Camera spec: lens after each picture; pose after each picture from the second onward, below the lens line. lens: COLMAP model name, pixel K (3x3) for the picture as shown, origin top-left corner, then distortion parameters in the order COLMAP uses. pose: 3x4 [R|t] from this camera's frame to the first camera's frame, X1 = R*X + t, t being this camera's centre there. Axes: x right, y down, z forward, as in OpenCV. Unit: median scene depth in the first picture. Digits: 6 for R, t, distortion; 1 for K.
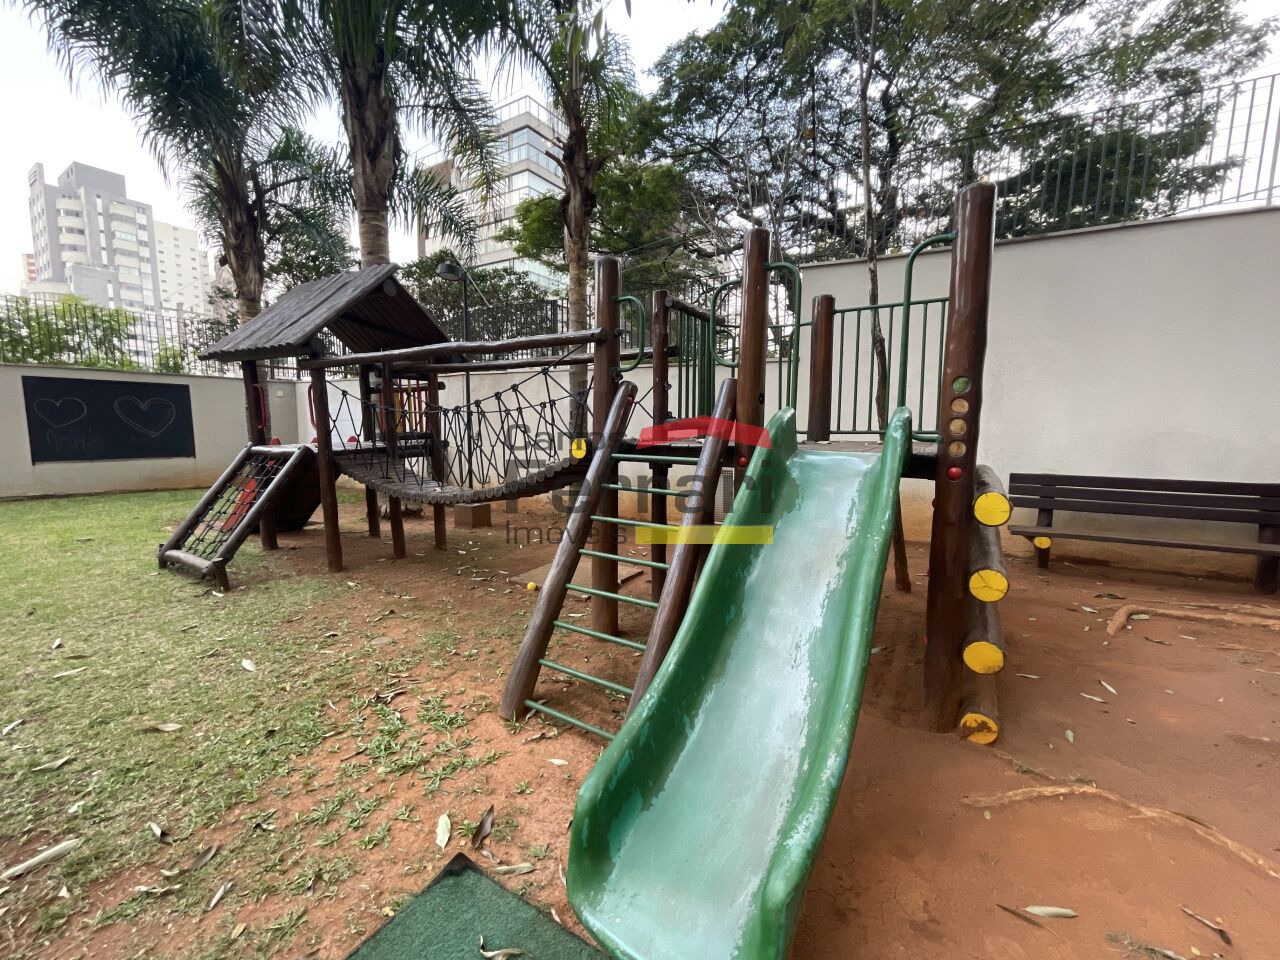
lens RADIAL K [[519.4, 0, 637.8], [0, 519.4, 483.5], [0, 0, 1]] dist [-0.004605, -0.000764]
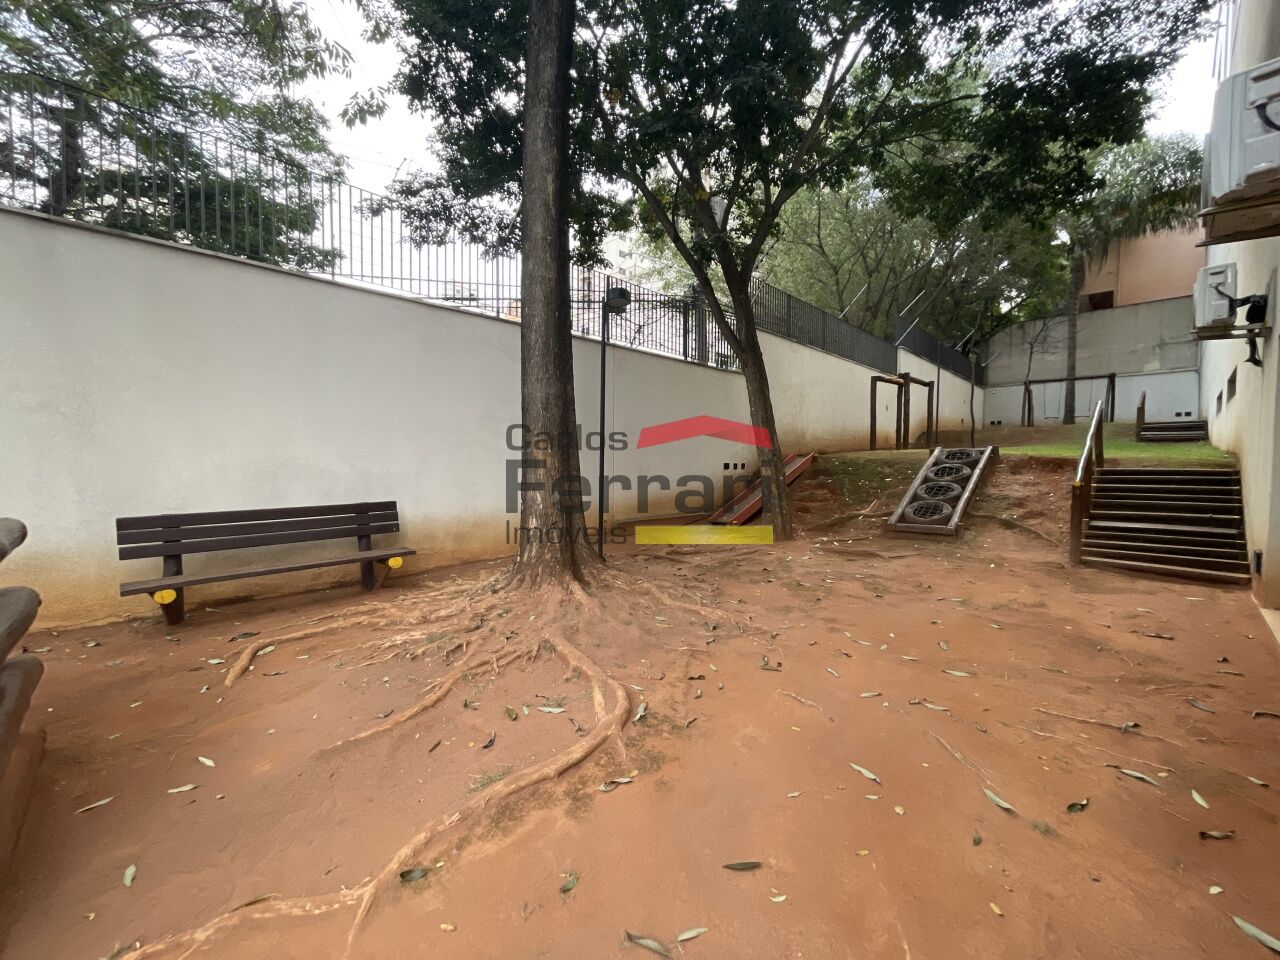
lens RADIAL K [[519.4, 0, 637.2], [0, 519.4, 479.3], [0, 0, 1]] dist [-0.004605, -0.000764]
pose [[0.252976, -0.050898, 0.966133, 0.191986], [0.120005, 0.992554, 0.020867, -0.000849], [-0.960001, 0.110662, 0.257200, 0.029669]]
